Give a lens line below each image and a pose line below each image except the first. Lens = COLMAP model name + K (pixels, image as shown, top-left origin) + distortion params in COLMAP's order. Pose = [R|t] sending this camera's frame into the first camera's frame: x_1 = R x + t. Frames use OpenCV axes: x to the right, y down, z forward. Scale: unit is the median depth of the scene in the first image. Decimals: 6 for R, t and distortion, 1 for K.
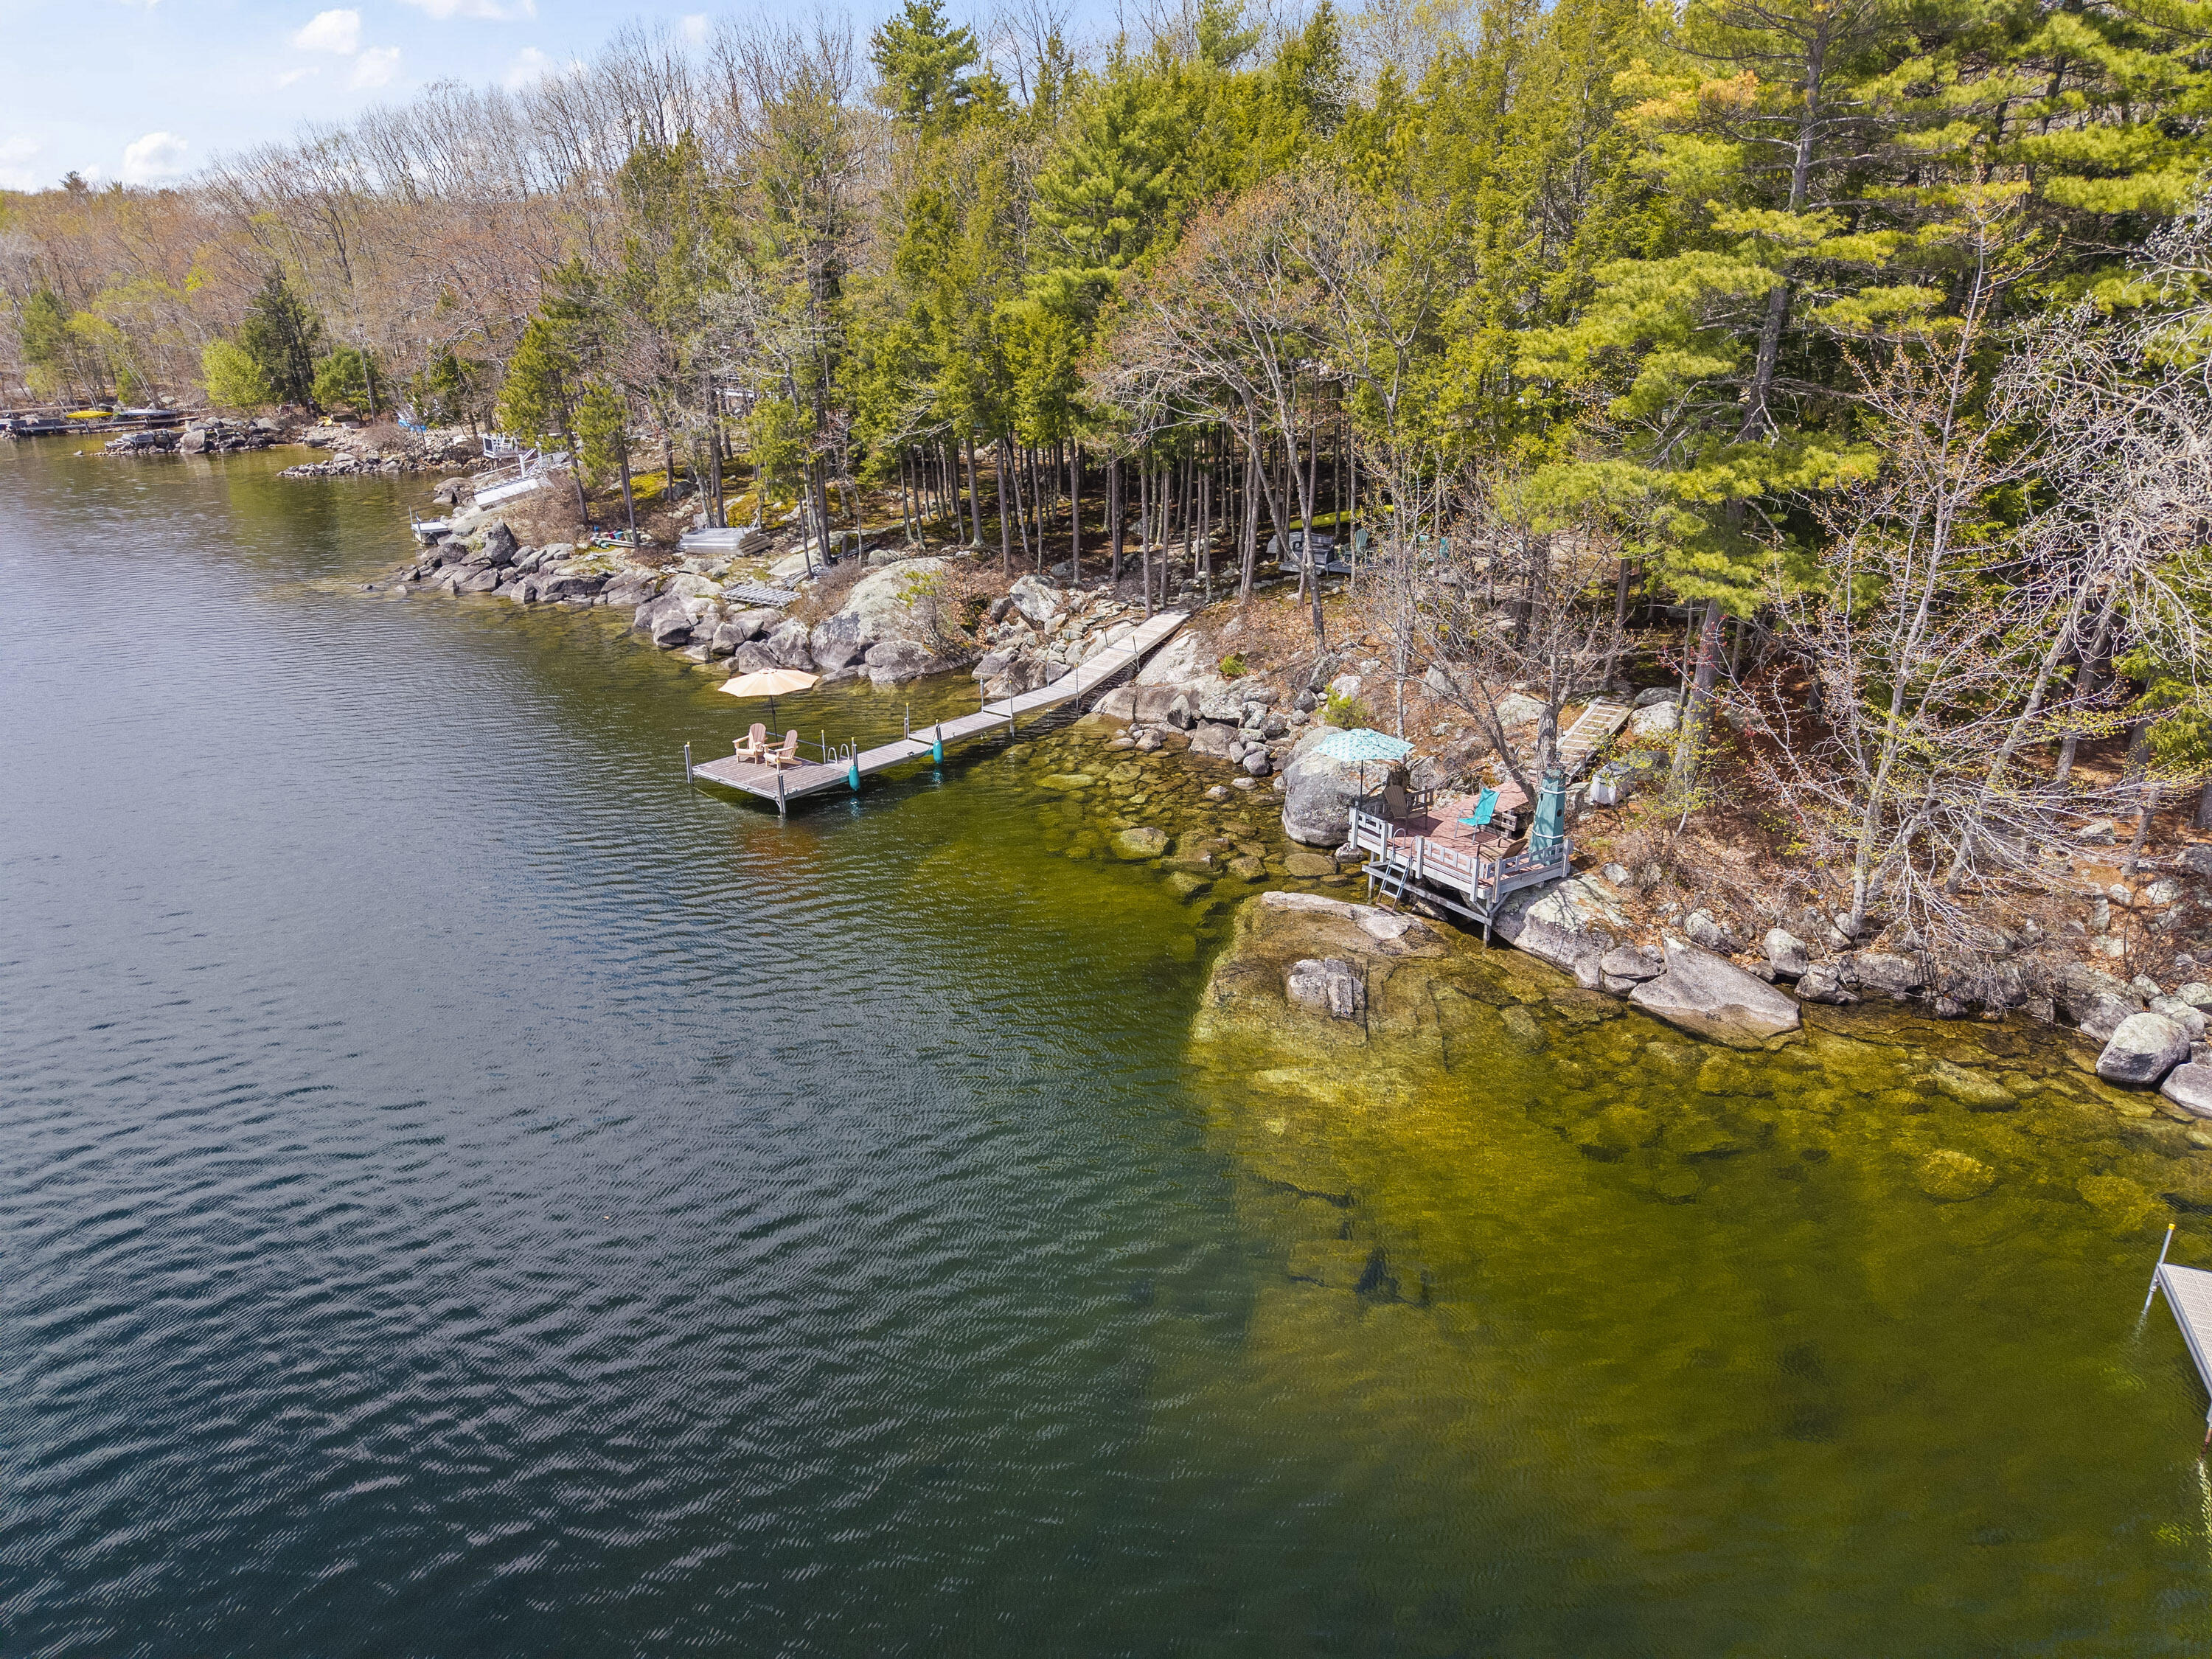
lens RADIAL K [[1453.0, 0, 1106.0], [0, 1453.0, 829.5], [0, 0, 1]] dist [0.011781, -0.002572]
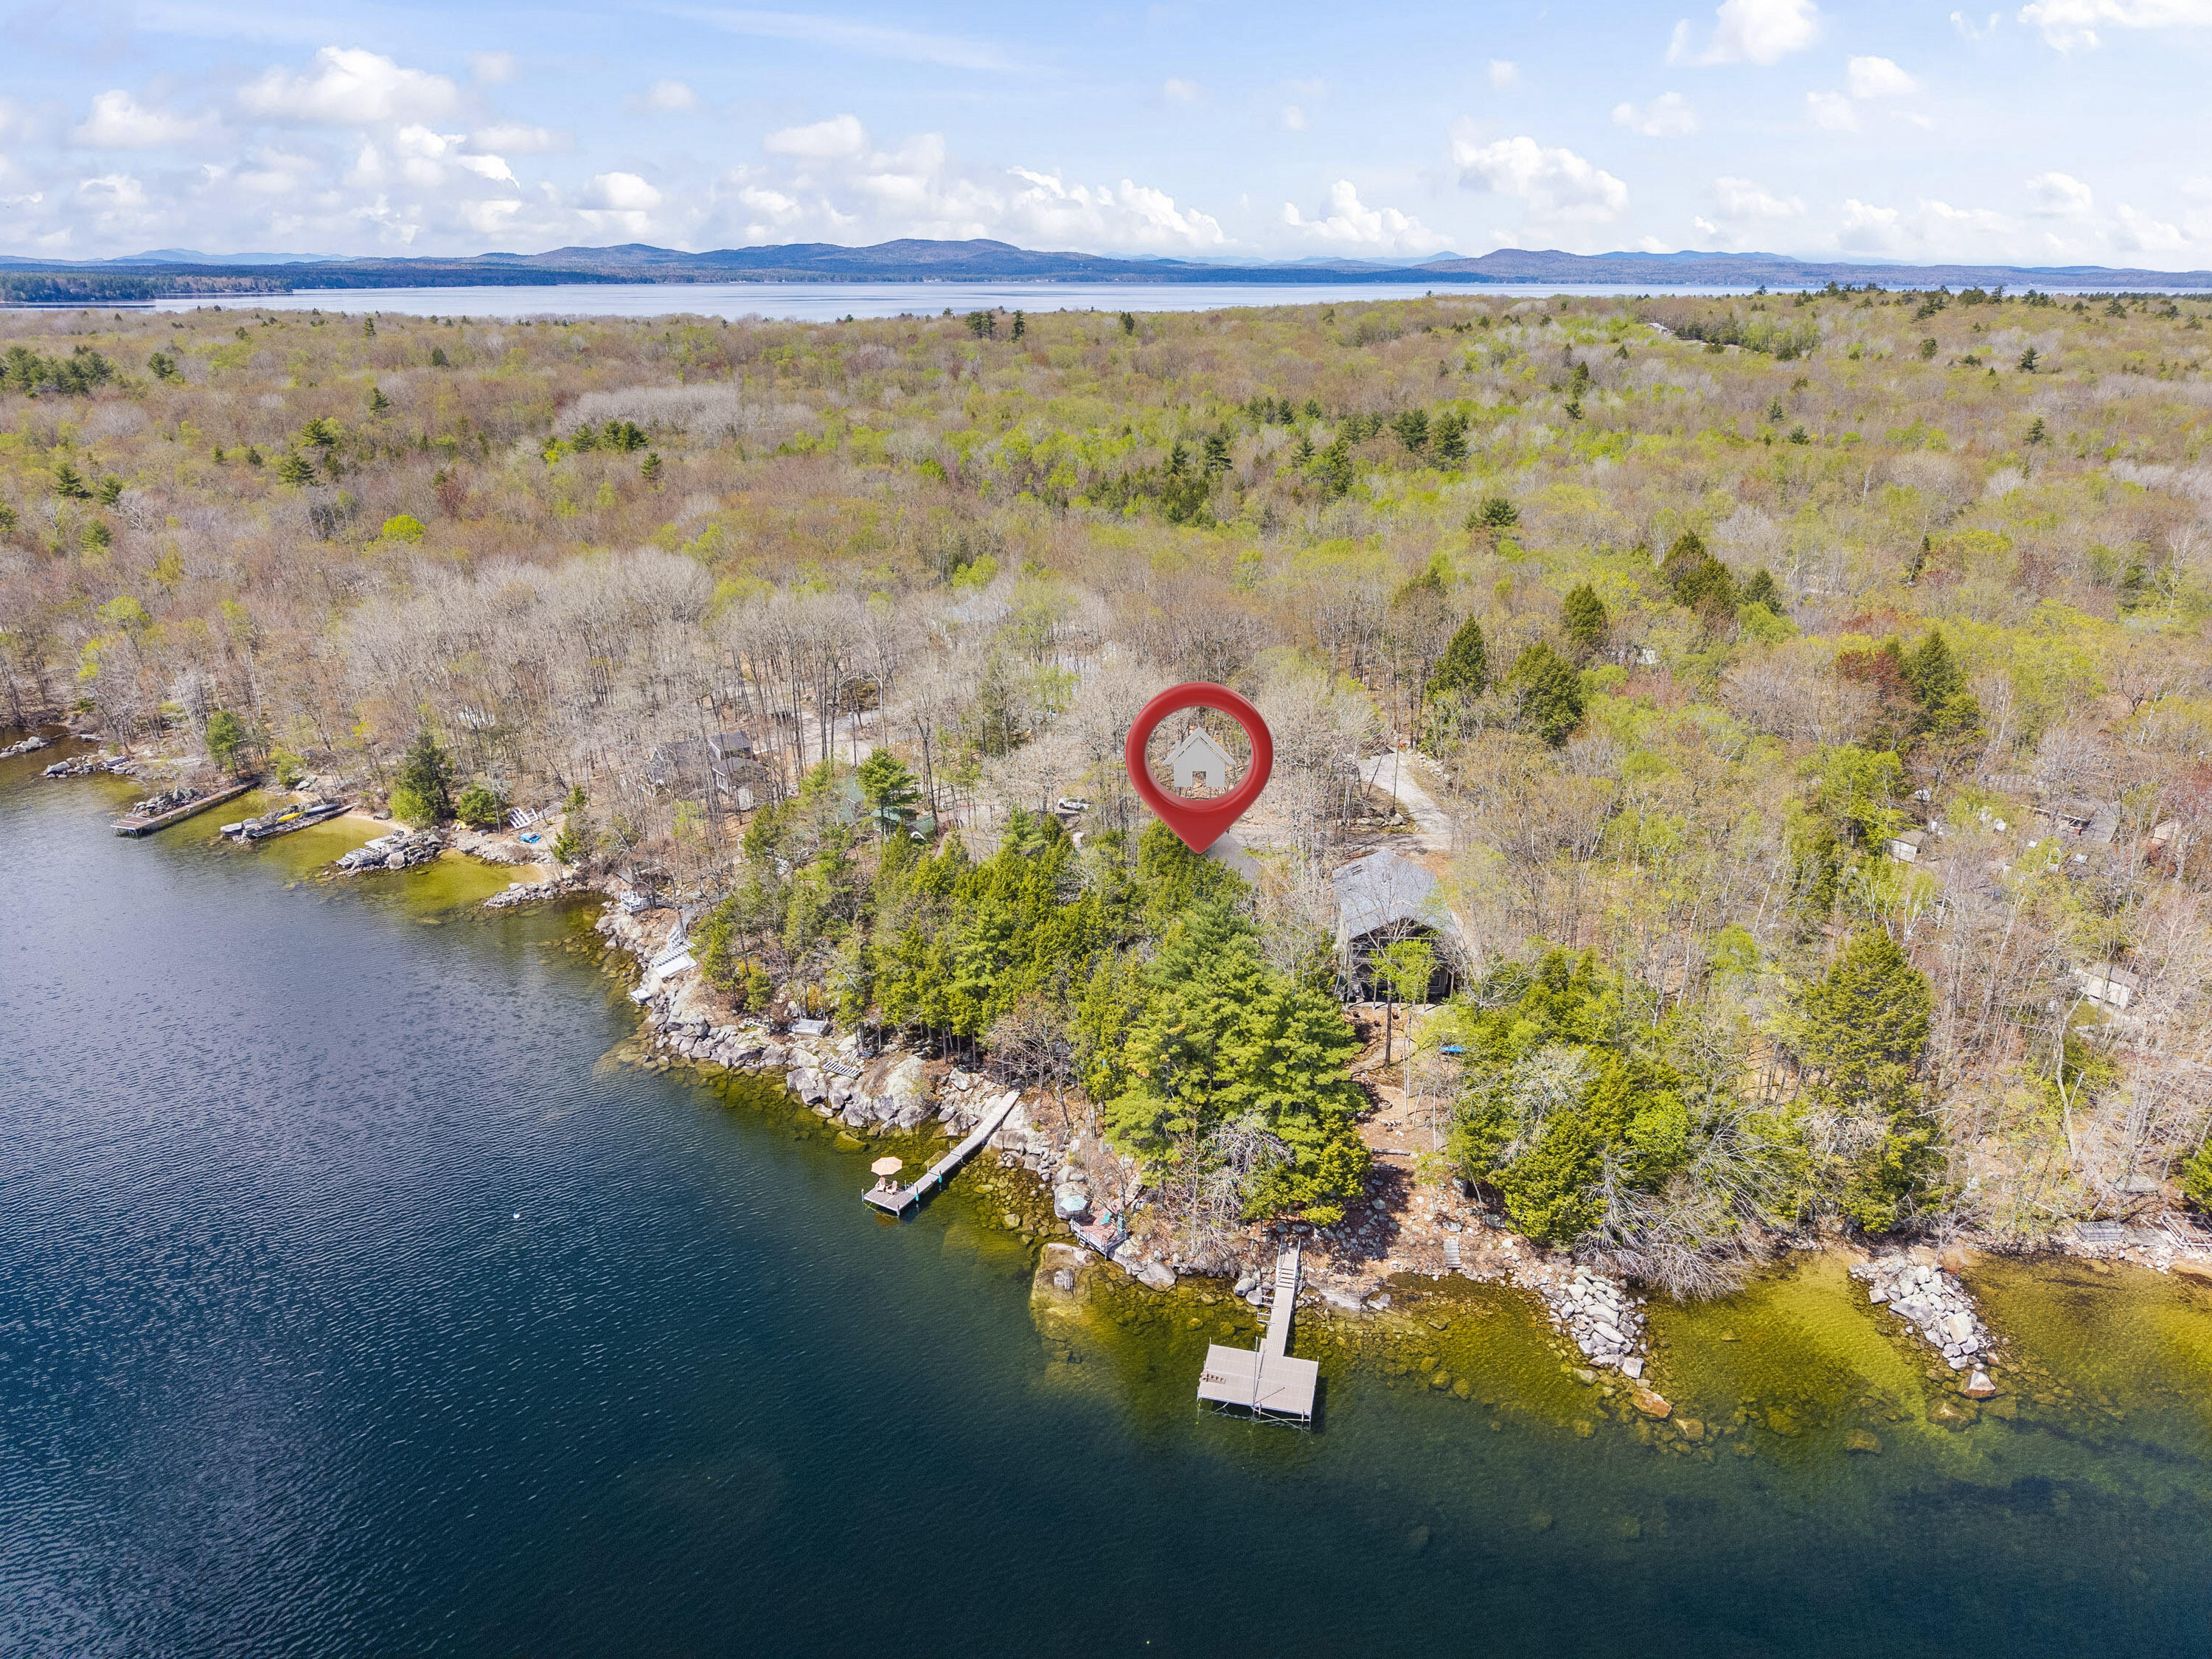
lens RADIAL K [[1453.0, 0, 1106.0], [0, 1453.0, 829.5], [0, 0, 1]] dist [0.011781, -0.002572]
pose [[0.991082, -0.048649, 0.124057, -0.111604], [0.047262, 0.998783, 0.014101, -0.779534], [-0.124592, -0.008112, 0.992175, -1.964395]]
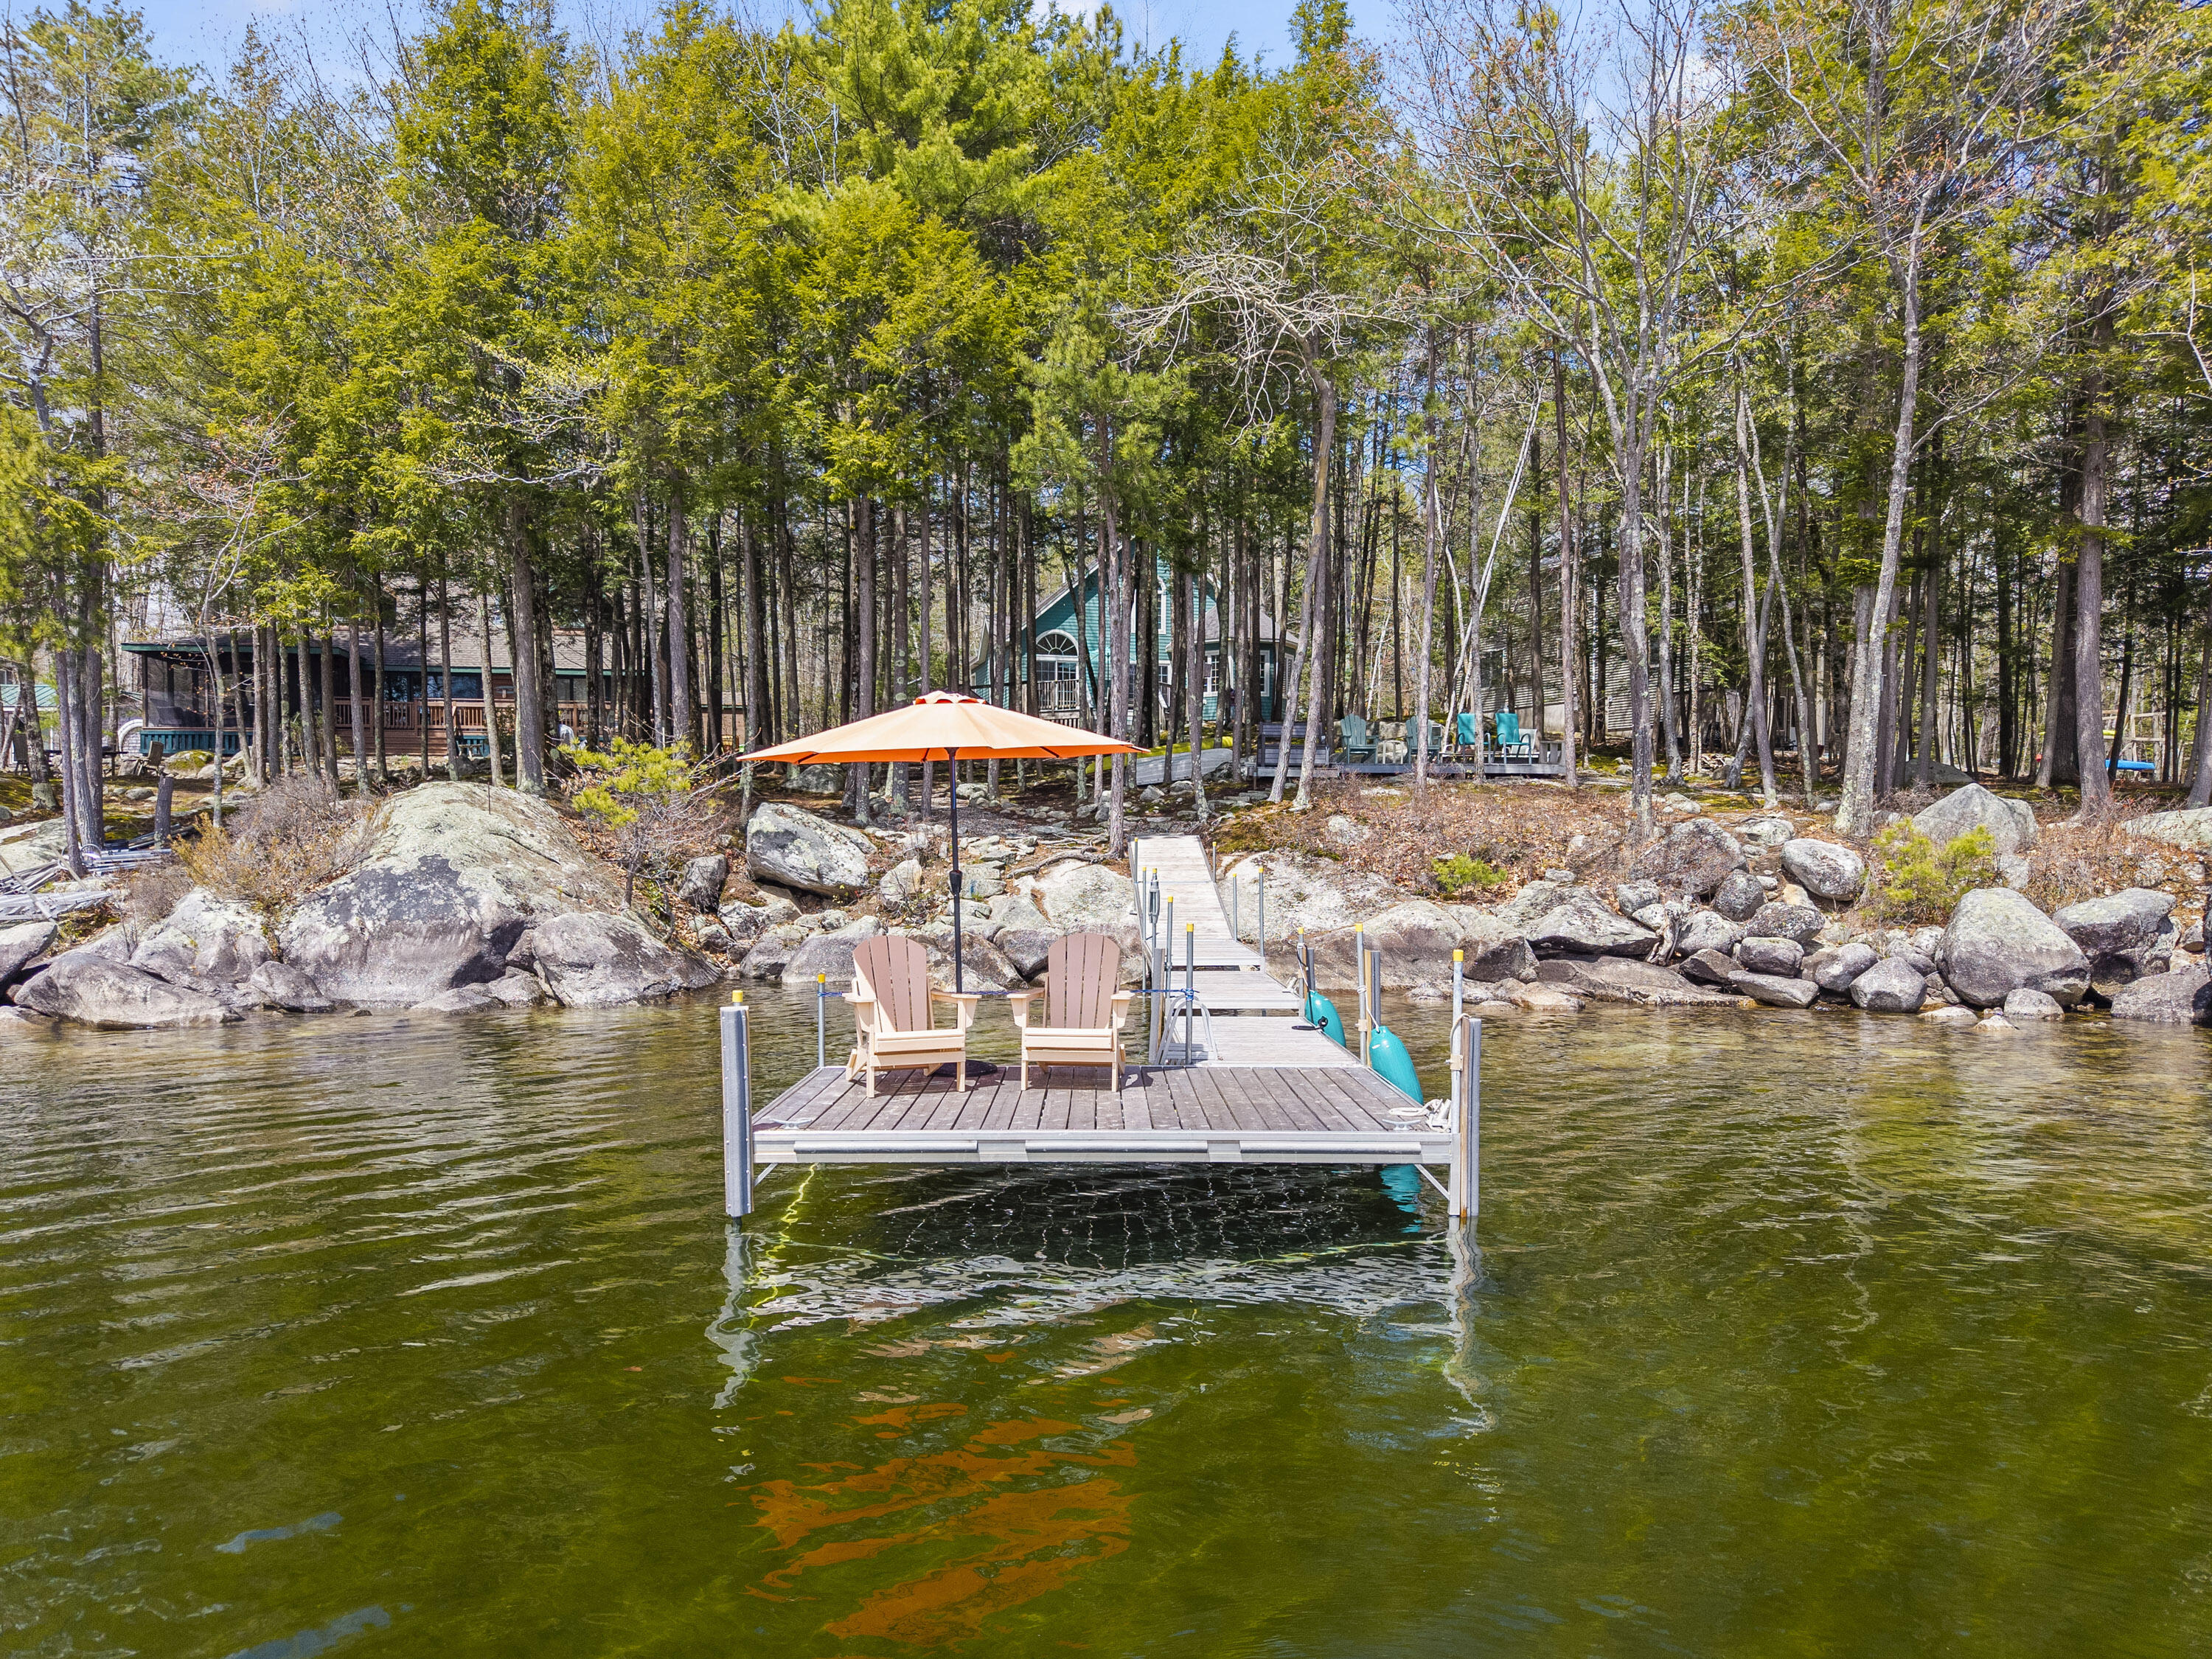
lens RADIAL K [[1595.2, 0, 1142.8], [0, 1595.2, 845.9], [0, 0, 1]] dist [0.038862, -0.005186]
pose [[0.785564, -0.012758, 0.618648, -0.340270], [0.223521, 0.938130, -0.264482, -0.007480], [-0.576998, 0.346049, 0.739813, 0.726968]]
